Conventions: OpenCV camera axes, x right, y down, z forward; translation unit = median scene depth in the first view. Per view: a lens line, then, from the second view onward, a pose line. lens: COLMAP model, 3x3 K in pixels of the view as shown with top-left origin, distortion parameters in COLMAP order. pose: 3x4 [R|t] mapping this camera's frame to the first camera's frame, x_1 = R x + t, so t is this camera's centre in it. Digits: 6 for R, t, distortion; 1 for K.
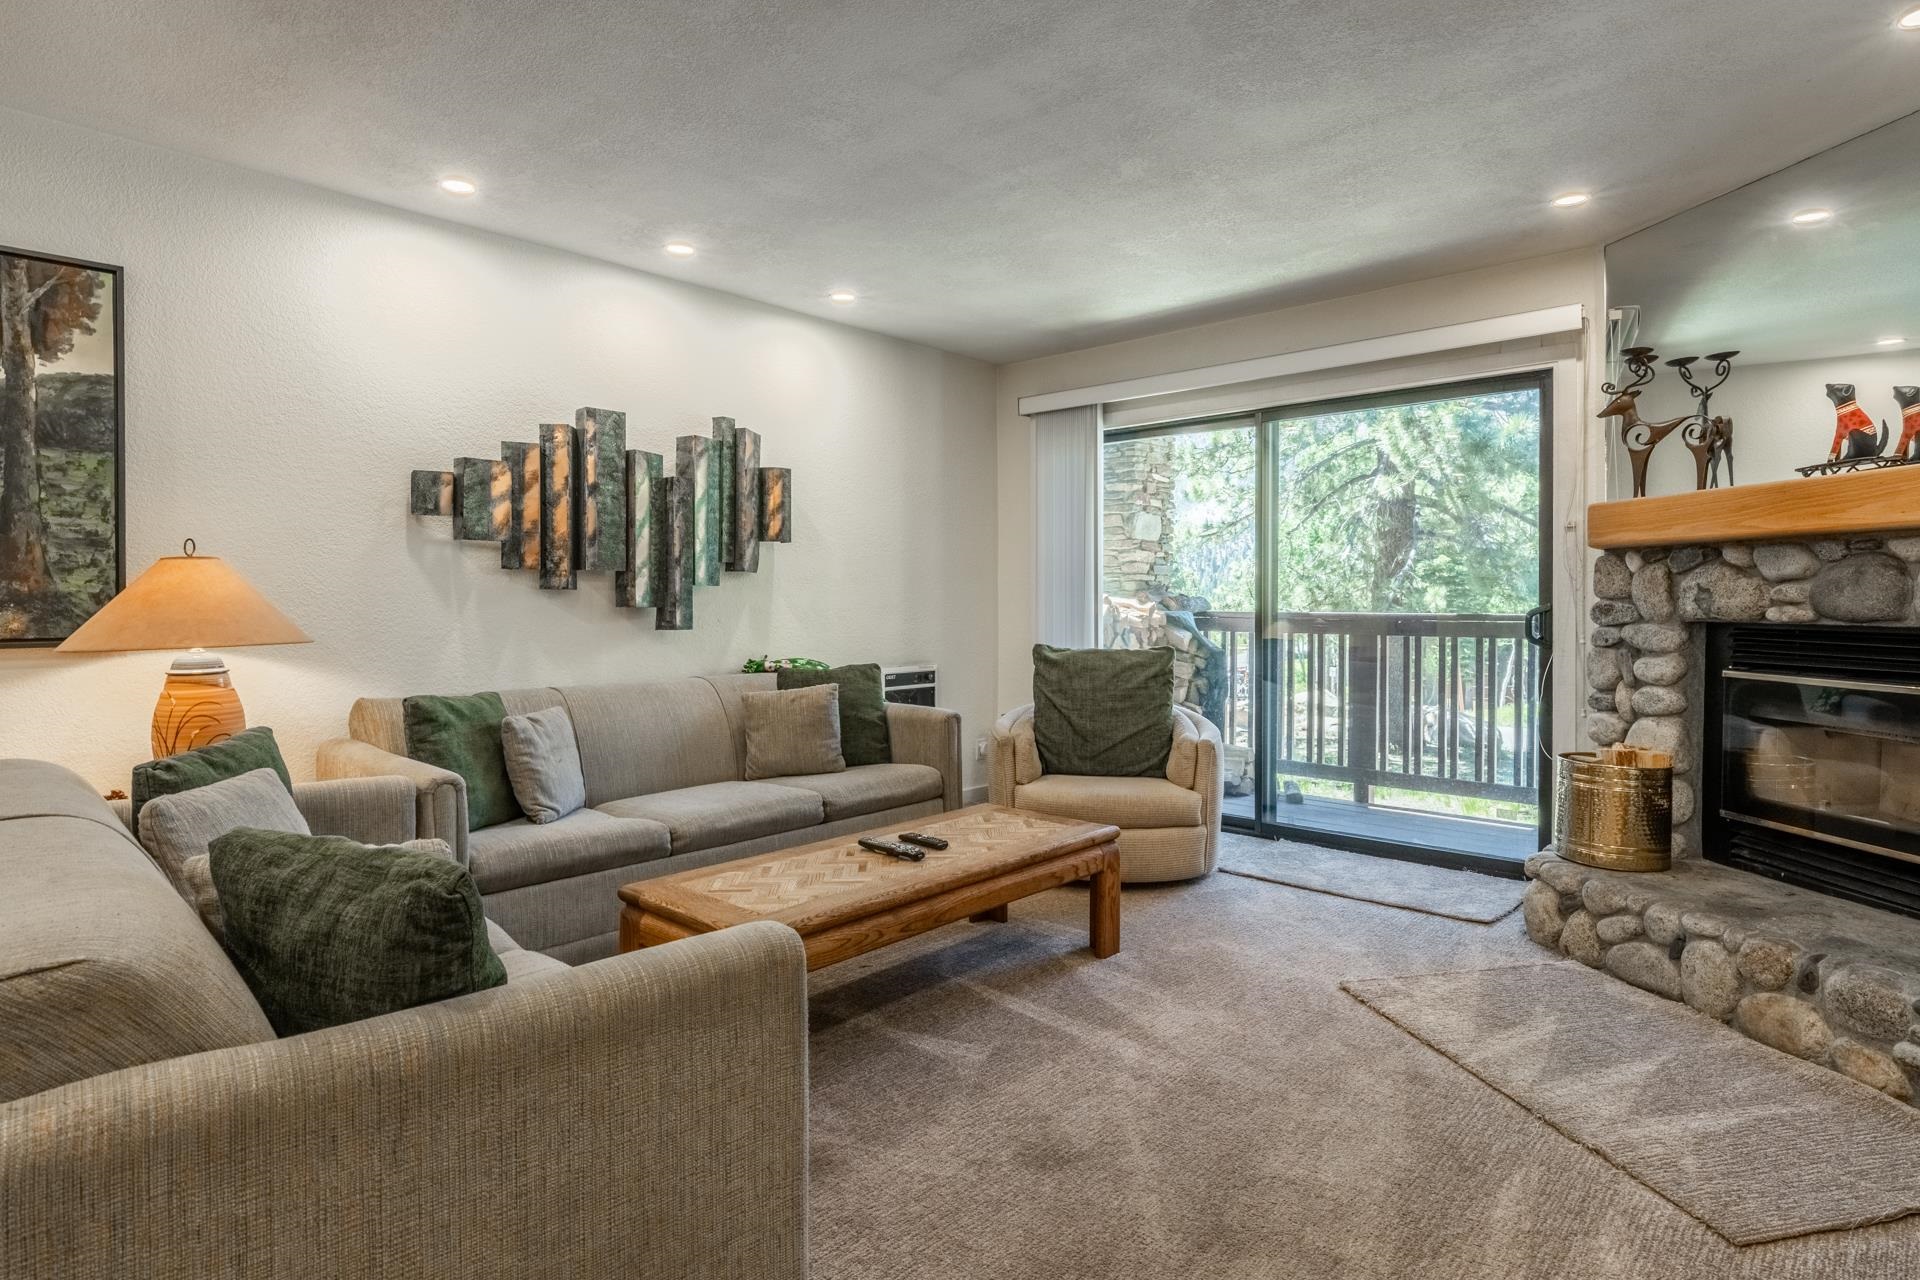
lens RADIAL K [[1006.3, 0, 976.0], [0, 1006.3, 608.6], [0, 0, 1]] dist [0.007930, -0.006012]
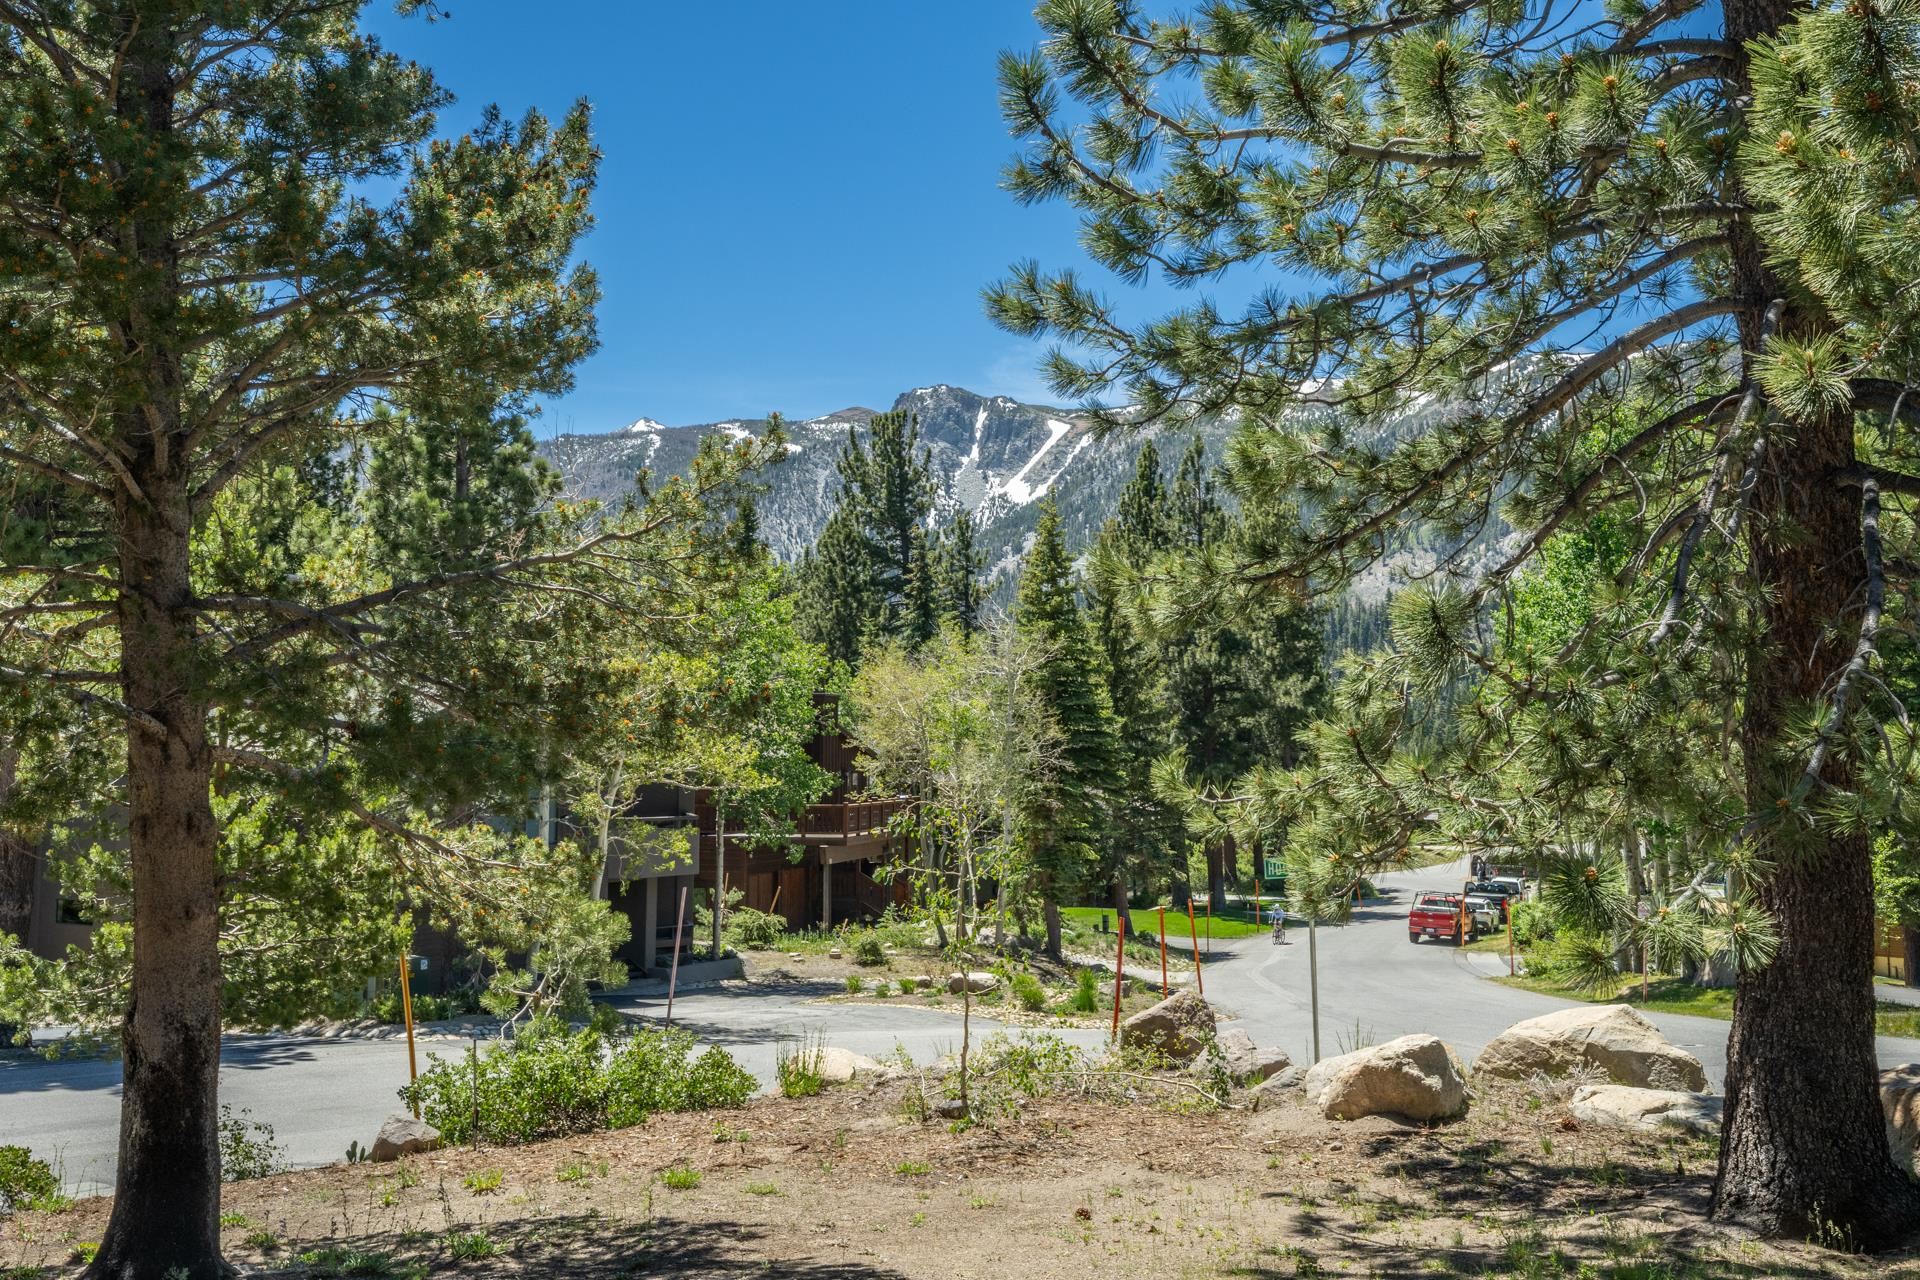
lens RADIAL K [[1966.1, 0, 923.5], [0, 1966.1, 537.1], [0, 0, 1]] dist [0.008059, 0.000000]
pose [[0.999958, -0.001881, -0.008985, 0.585736], [0.000829, 0.993286, -0.115683, -0.038515], [0.009142, 0.115671, 0.993246, 1.588630]]
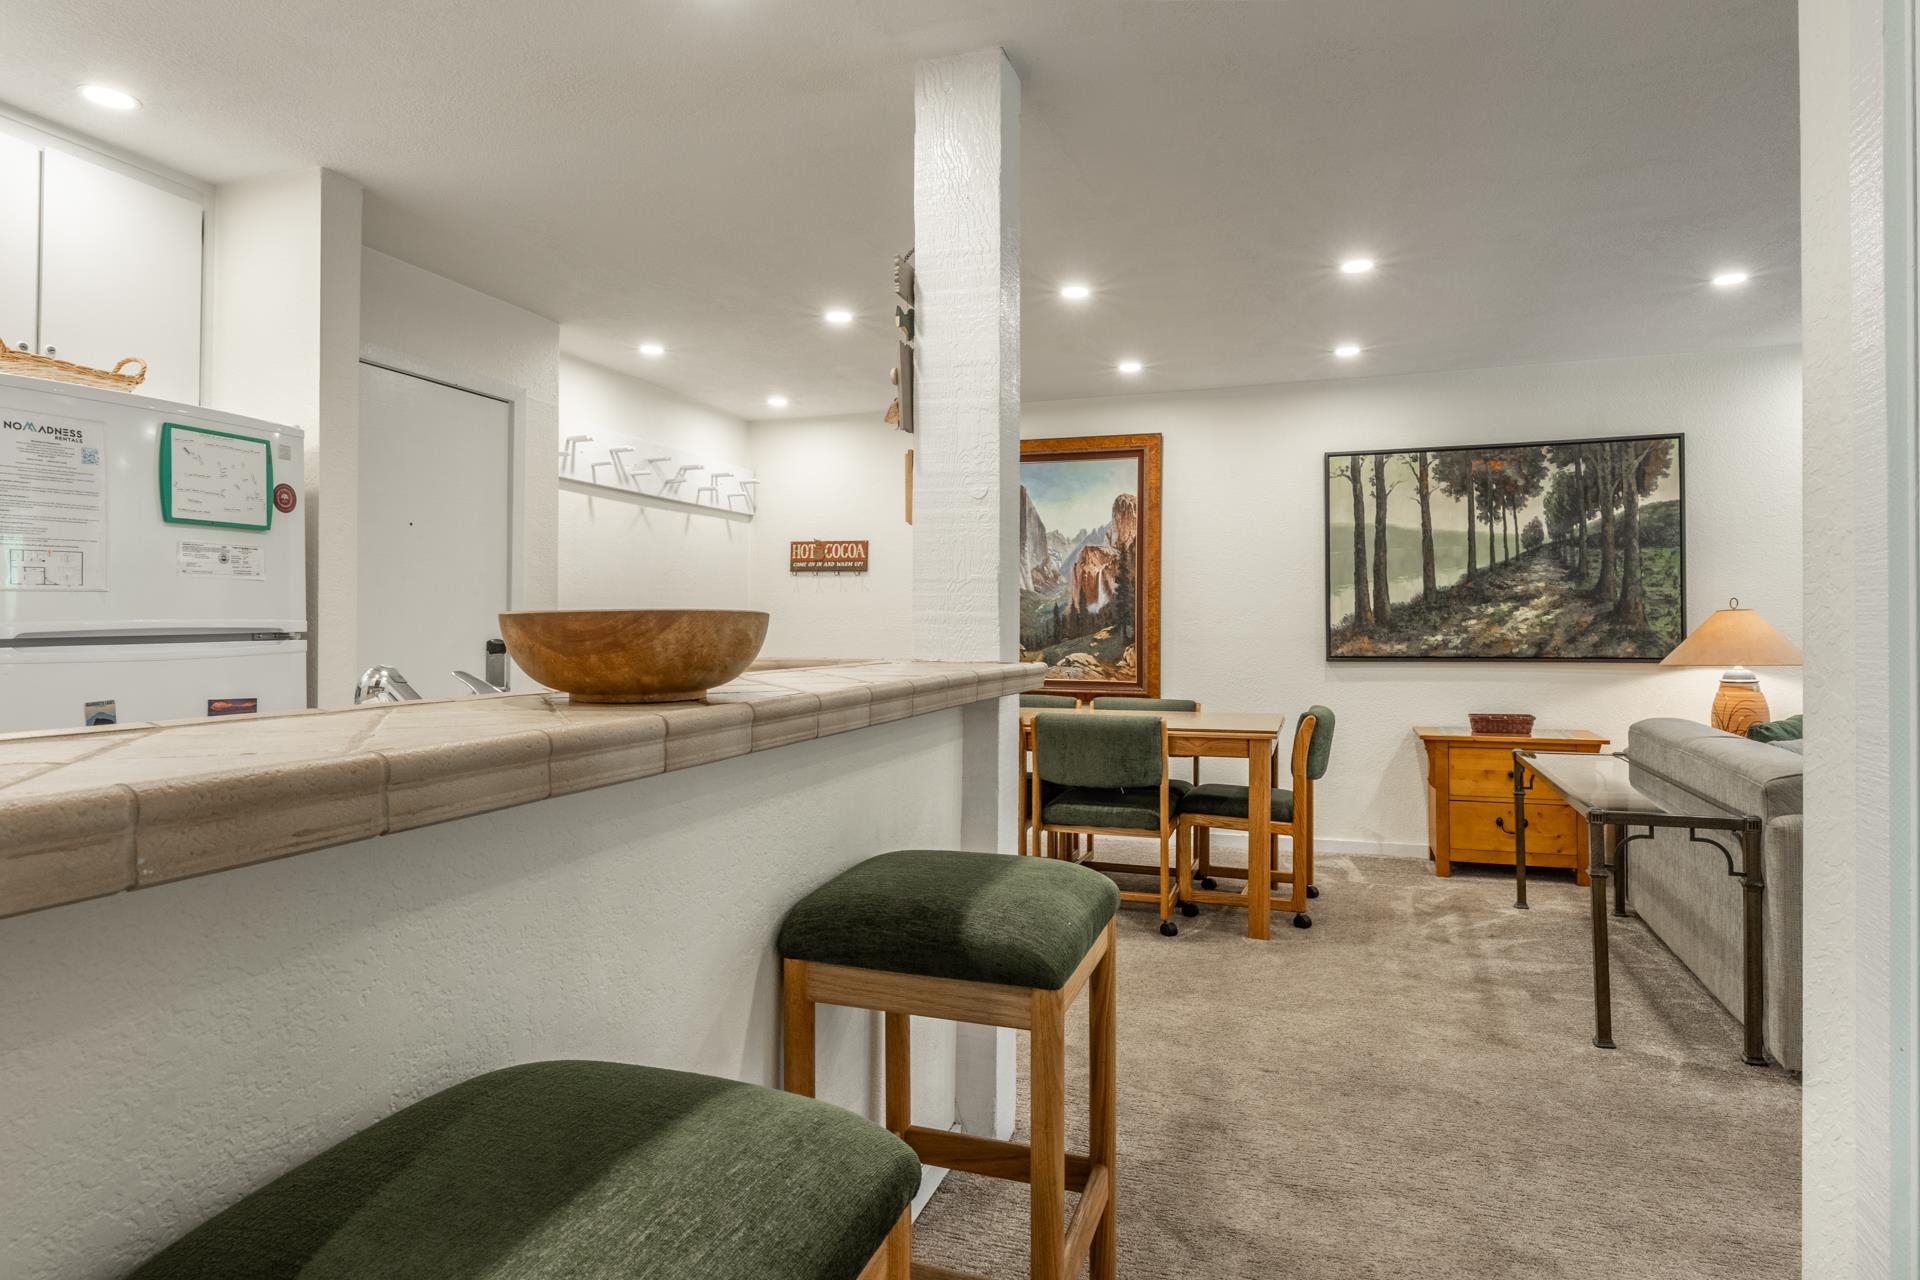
lens RADIAL K [[1058.3, 0, 969.0], [0, 1058.3, 610.5], [0, 0, 1]] dist [-0.009758, 0.002190]
pose [[0.394591, -0.015220, -0.918731, 0.202976], [-0.010576, 0.999721, -0.021104, -0.001005], [0.918796, 0.018044, 0.394320, -0.563752]]
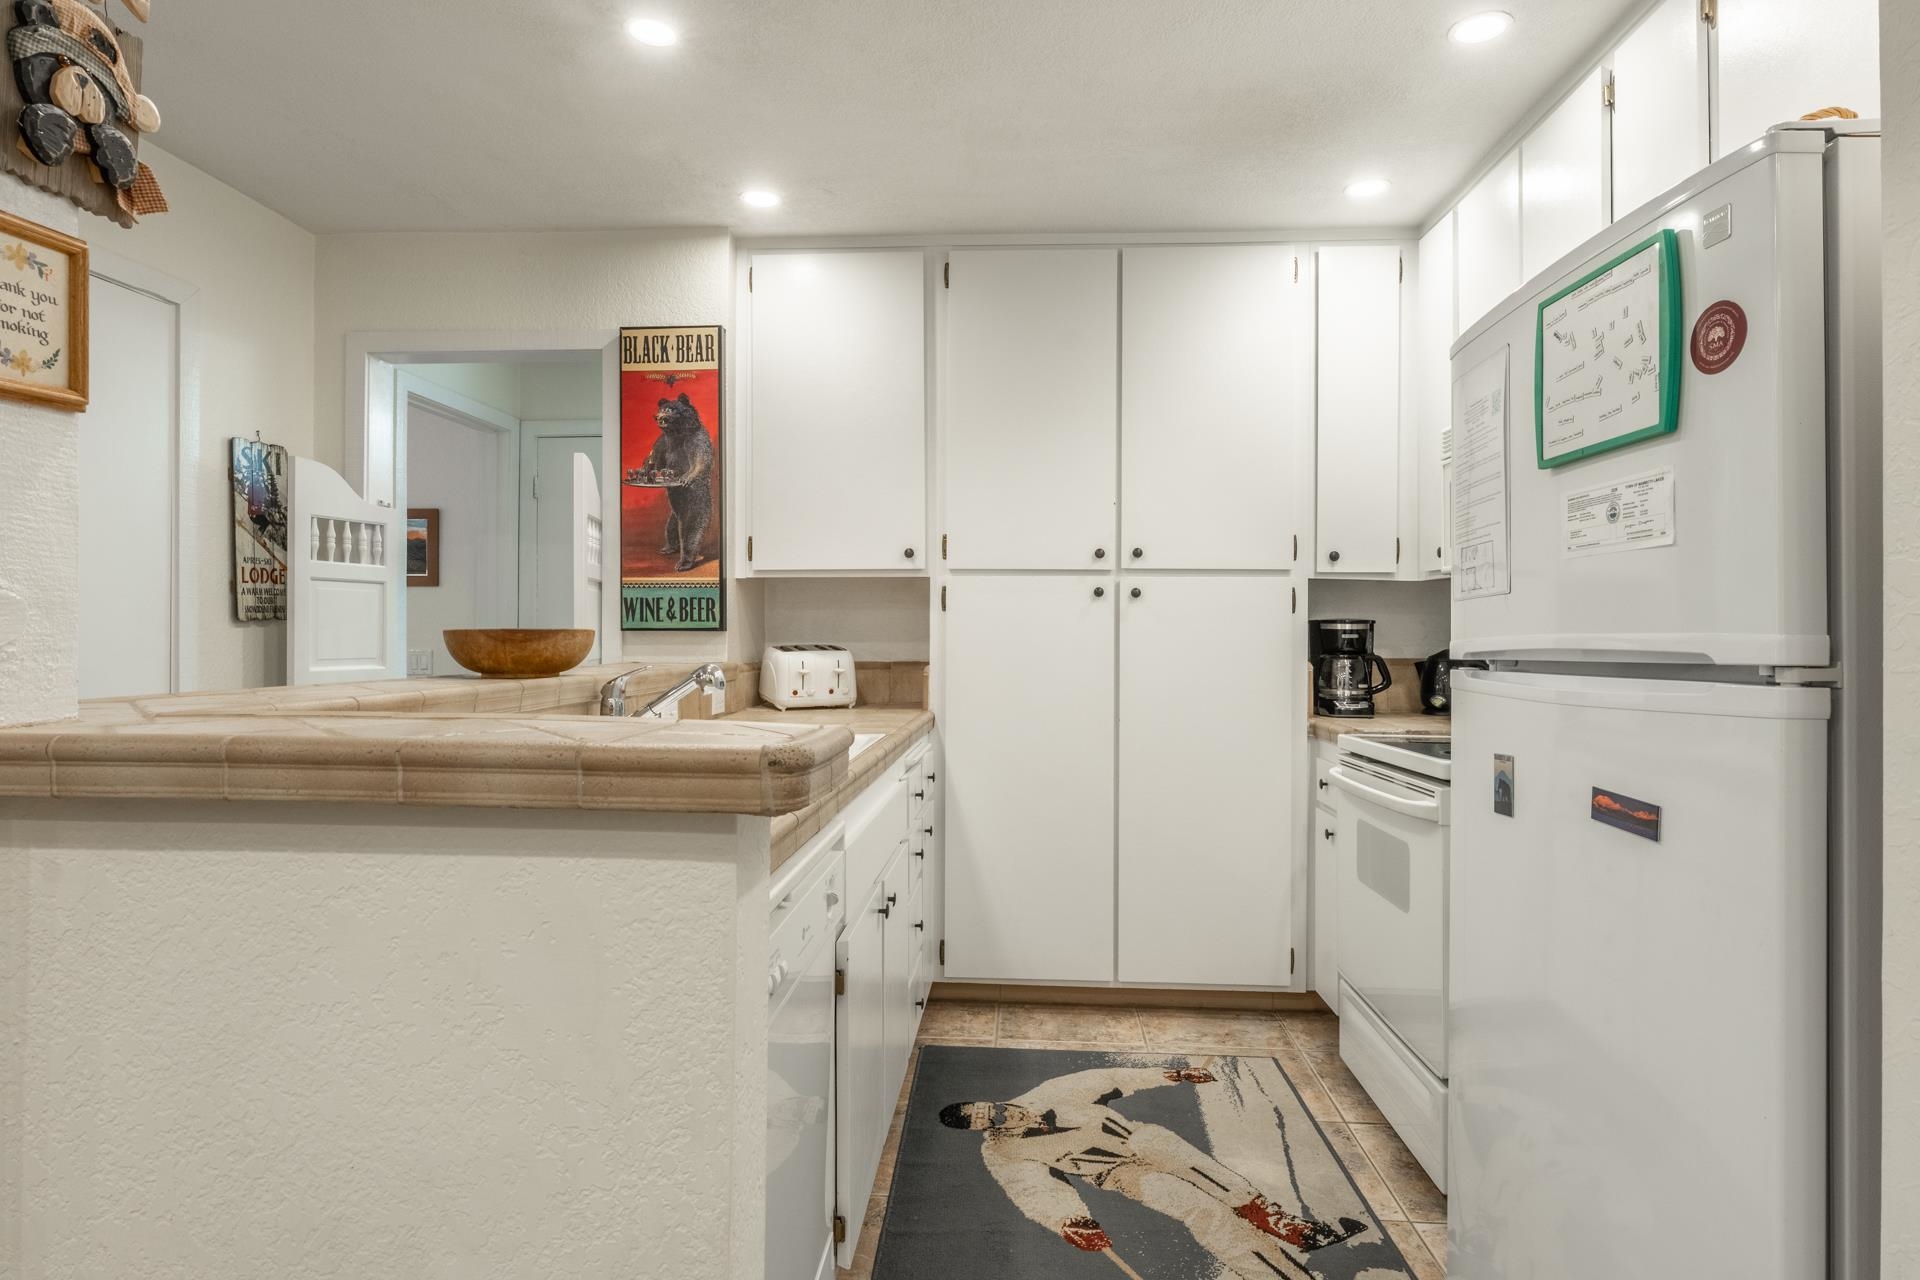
lens RADIAL K [[1058.3, 0, 985.2], [0, 1058.3, 620.0], [0, 0, 1]] dist [-0.009758, 0.002190]
pose [[-0.629770, 0.005102, 0.776765, -0.759614], [0.003780, 0.999987, -0.003503, -0.008637], [-0.776772, 0.000730, -0.629781, -0.361364]]
